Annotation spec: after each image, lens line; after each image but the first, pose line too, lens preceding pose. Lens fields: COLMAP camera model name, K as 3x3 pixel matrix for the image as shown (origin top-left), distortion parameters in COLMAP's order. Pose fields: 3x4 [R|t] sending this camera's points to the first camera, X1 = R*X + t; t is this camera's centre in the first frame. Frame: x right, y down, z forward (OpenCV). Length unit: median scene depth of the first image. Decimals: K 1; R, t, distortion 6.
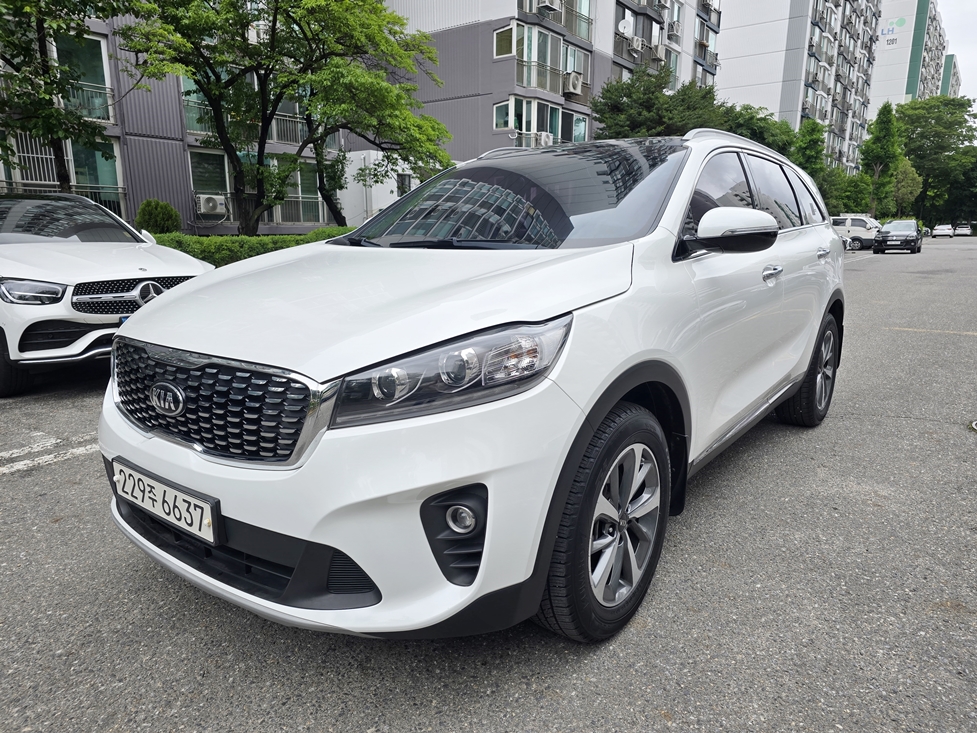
lens RADIAL K [[649.4, 0, 484.4], [0, 649.4, 367.5], [0, 0, 1]] dist [0.031745, -0.006862]
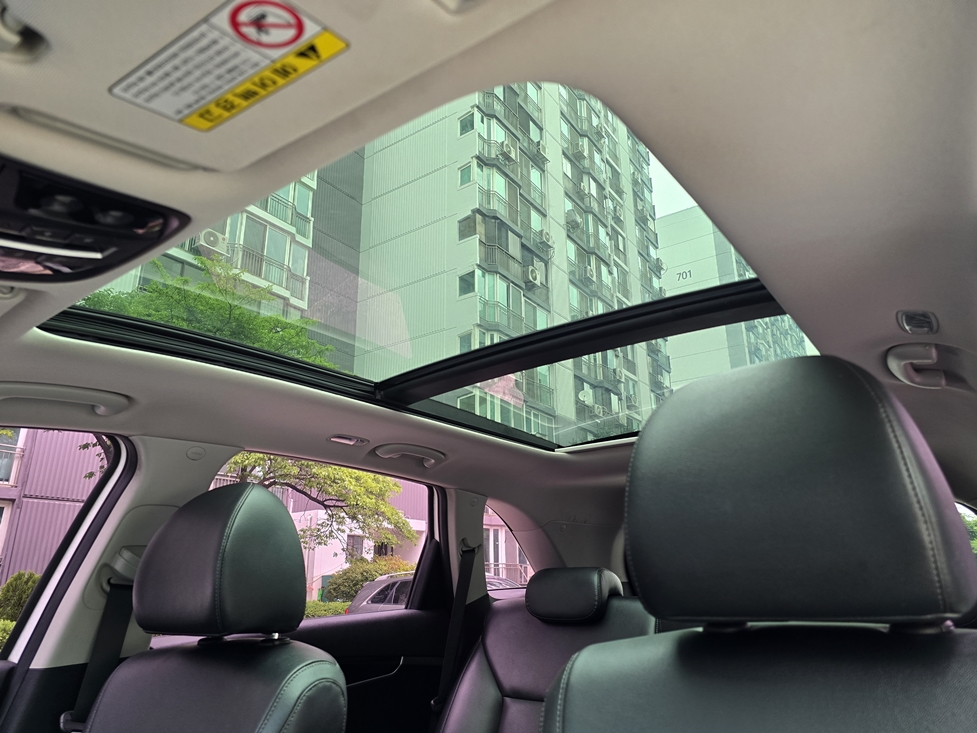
lens RADIAL K [[649.4, 0, 484.4], [0, 649.4, 368.4], [0, 0, 1]] dist [0.031745, -0.006862]
pose [[0.999606, -0.009504, 0.026420, 0.036692], [0.021811, 0.855404, -0.517502, -0.026604], [-0.017681, 0.517874, 0.855274, 0.119486]]
